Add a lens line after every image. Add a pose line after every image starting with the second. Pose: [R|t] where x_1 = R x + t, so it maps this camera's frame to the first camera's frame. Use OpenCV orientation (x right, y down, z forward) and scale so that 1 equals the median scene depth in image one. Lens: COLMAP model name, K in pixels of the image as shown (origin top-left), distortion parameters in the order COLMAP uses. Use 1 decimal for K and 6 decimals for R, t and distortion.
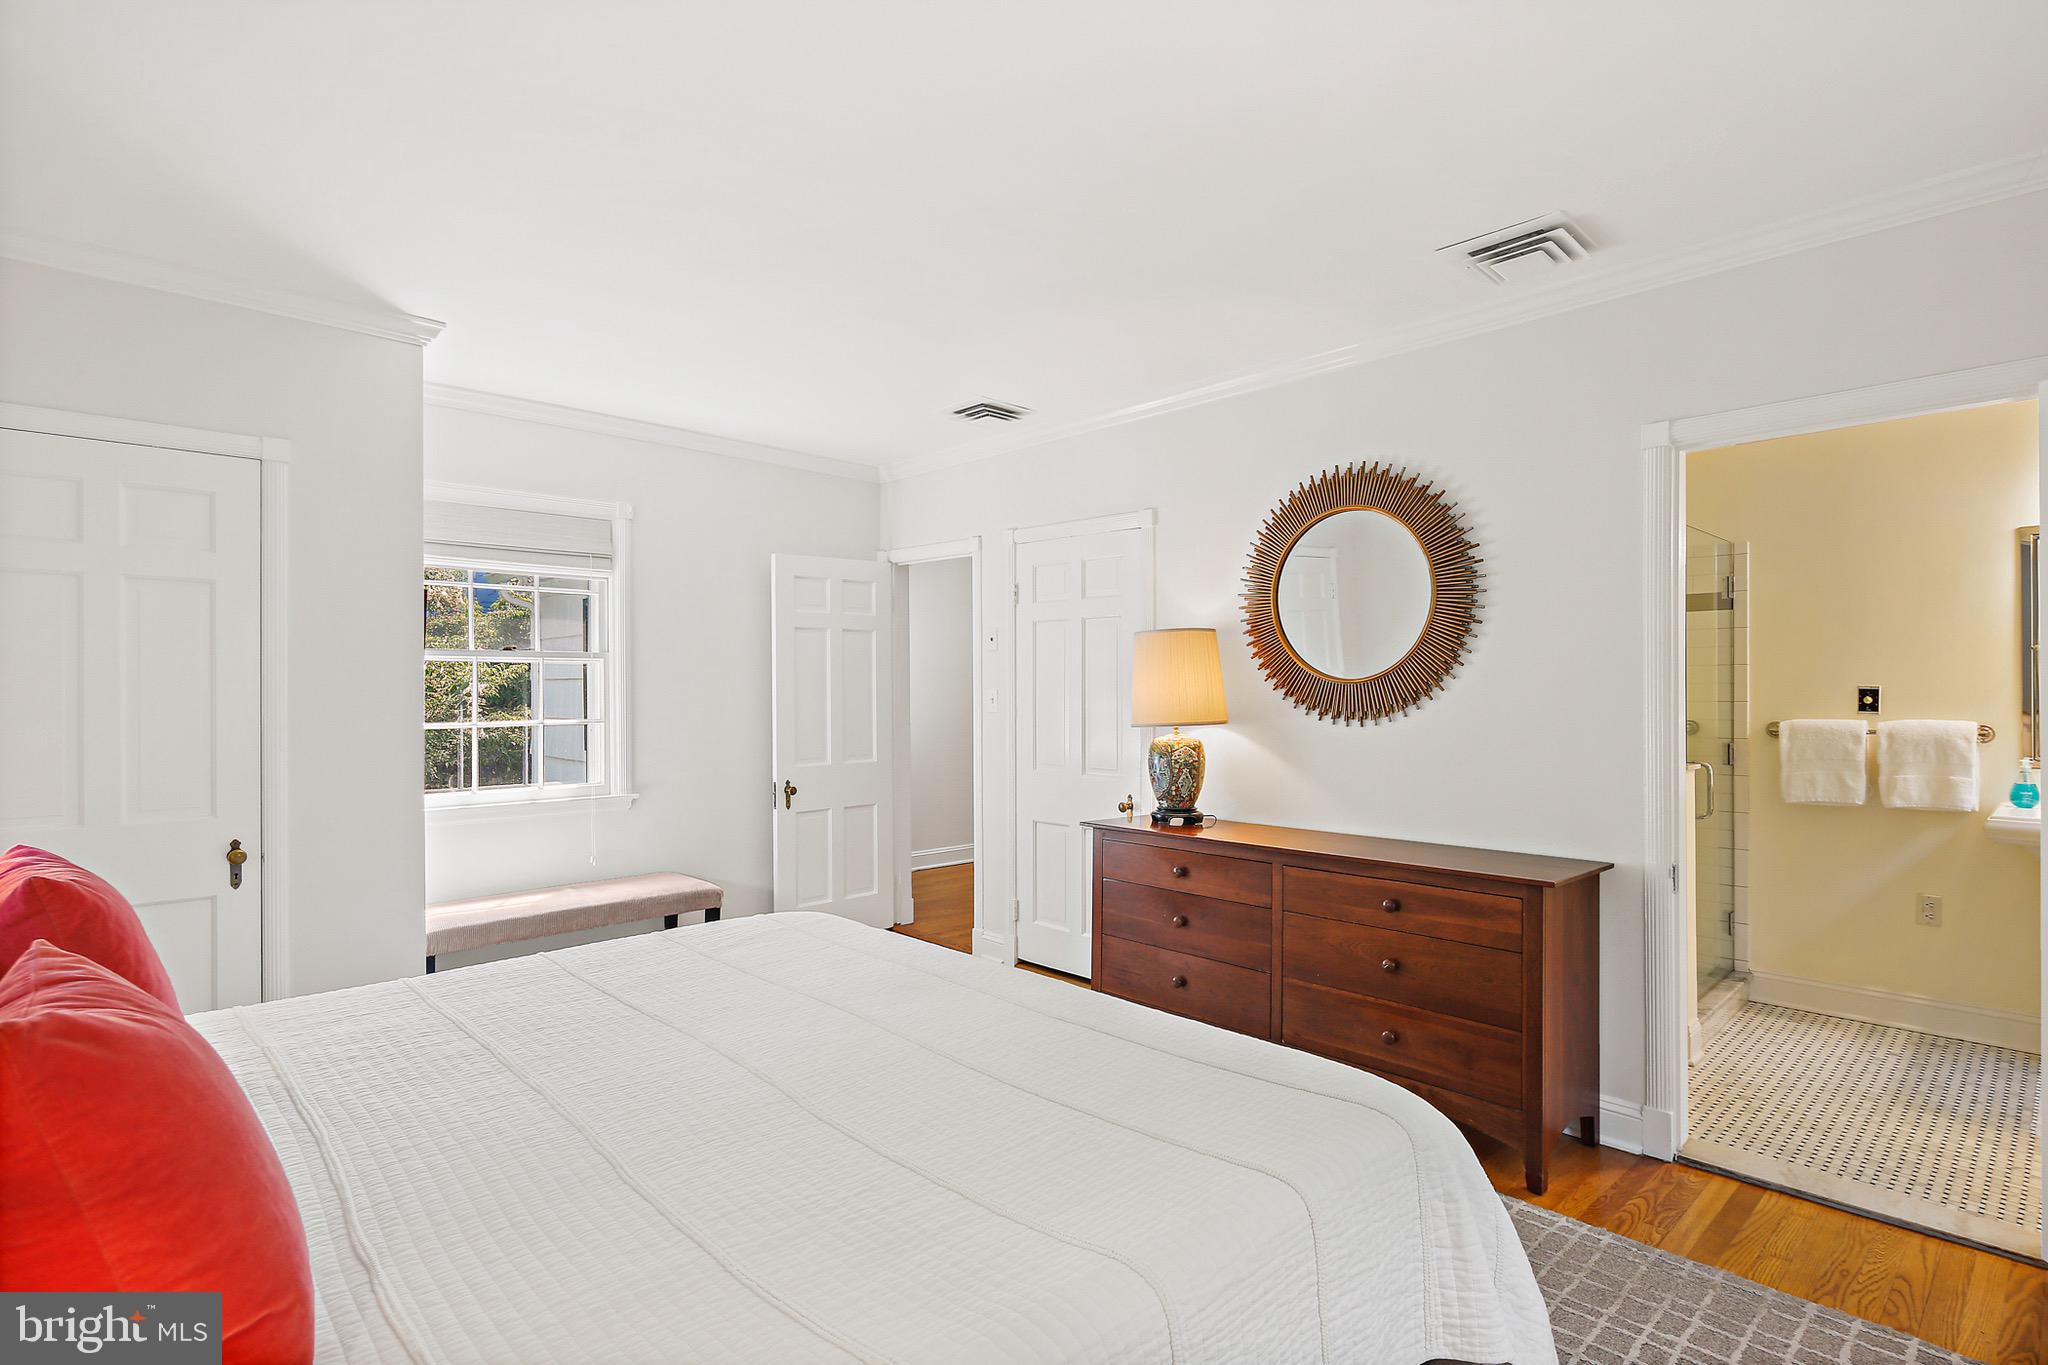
lens RADIAL K [[1017.6, 0, 1030.2], [0, 1017.6, 683.9], [0, 0, 1]] dist [0.003655, -0.003346]
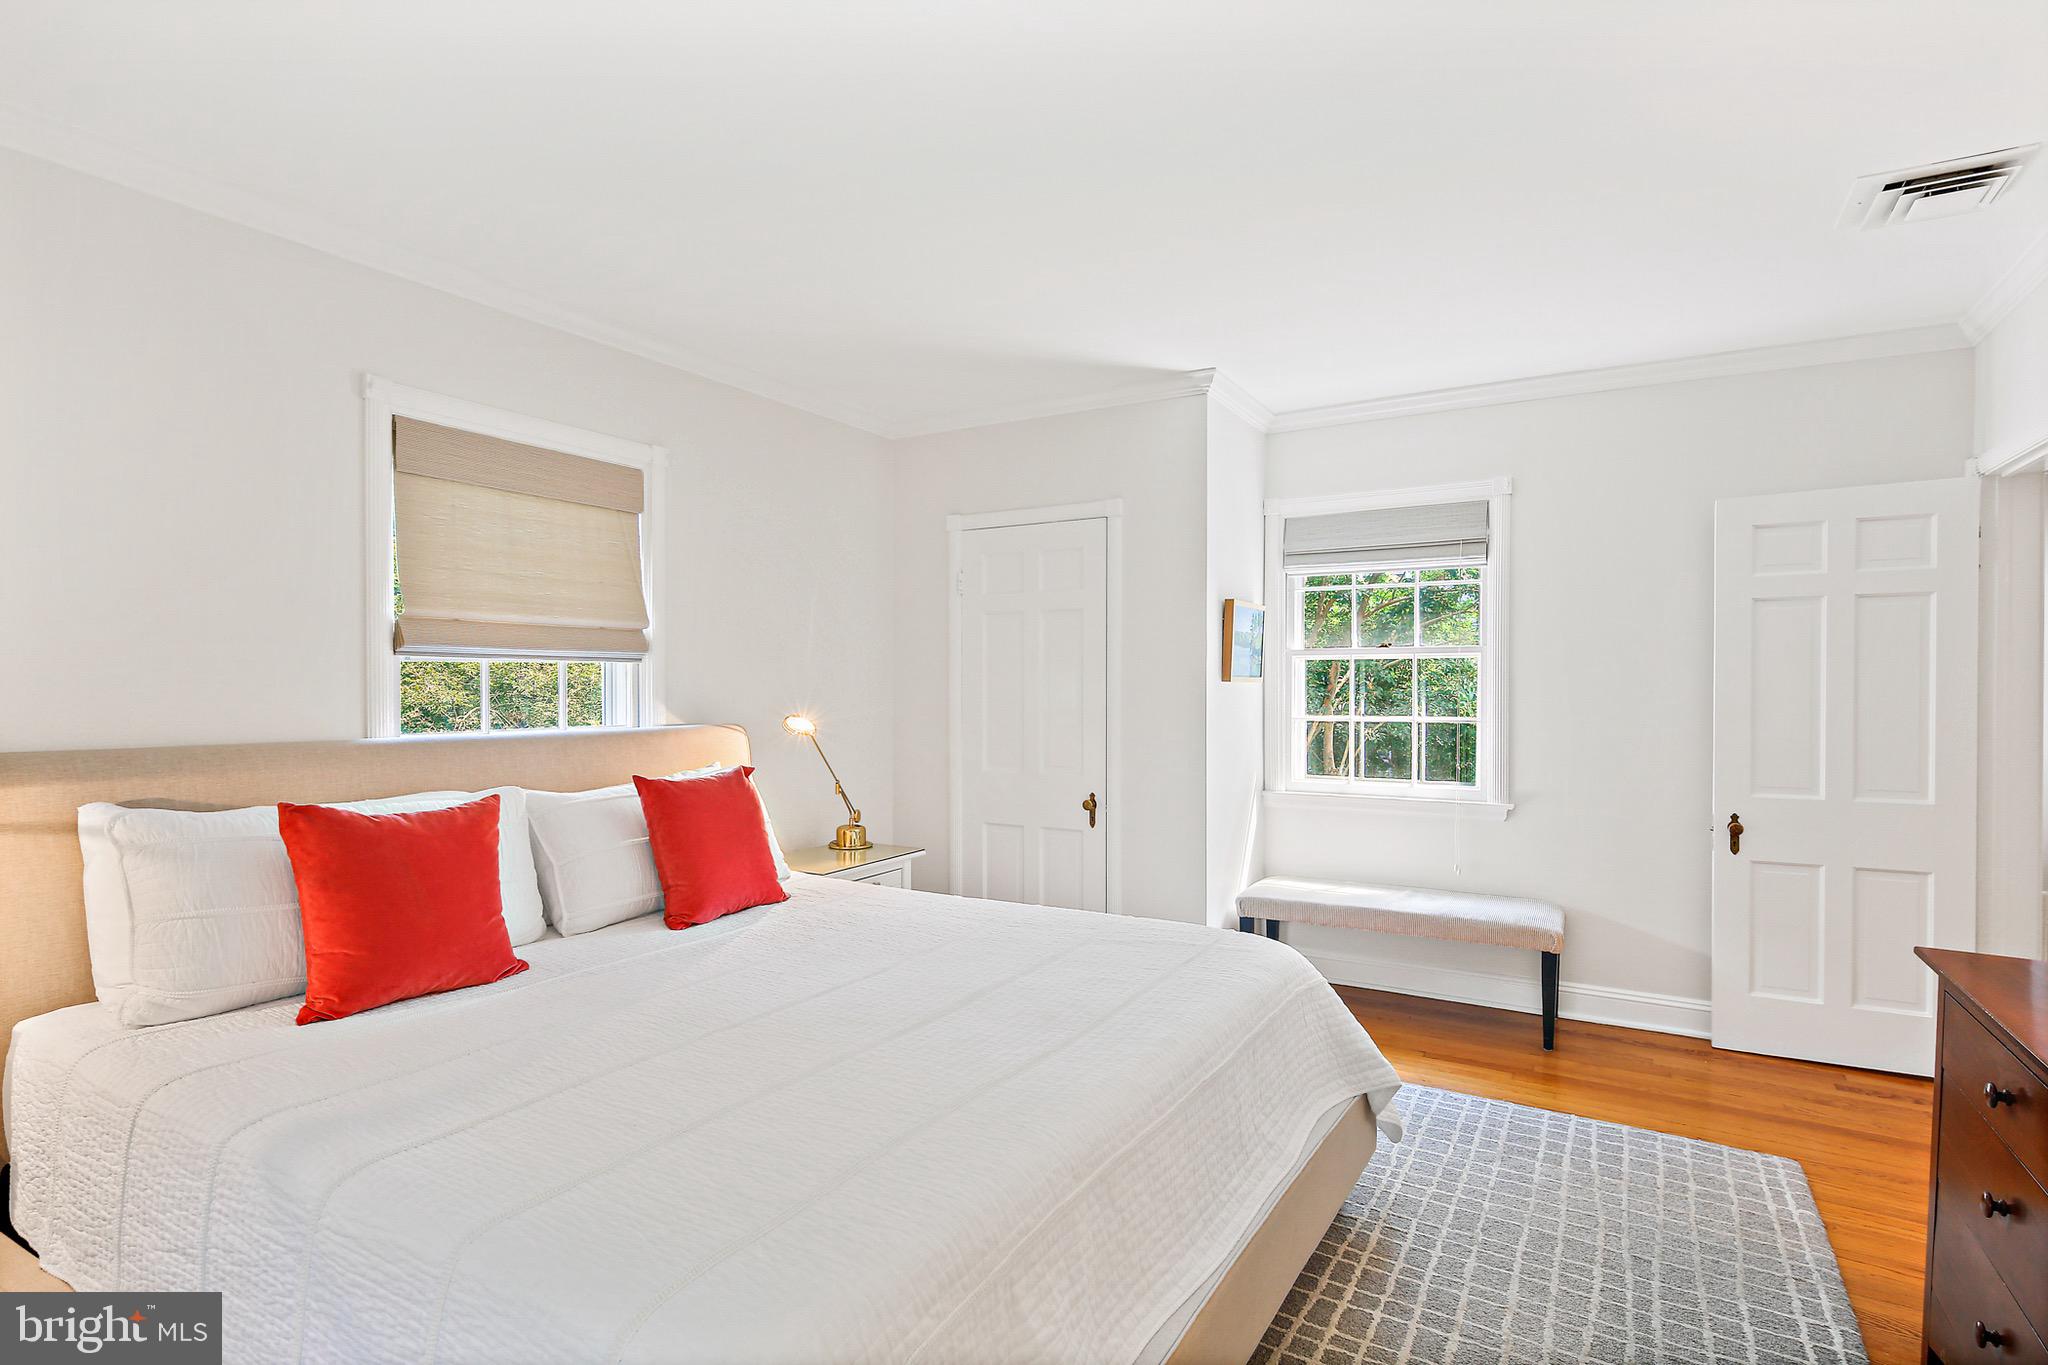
lens RADIAL K [[1017.6, 0, 1022.9], [0, 1017.6, 695.2], [0, 0, 1]] dist [0.003655, -0.003346]
pose [[0.248767, 0.012668, -0.968481, 0.679354], [0.002170, 0.999905, 0.013637, 0.000586], [0.968561, -0.005493, 0.248715, 0.688264]]
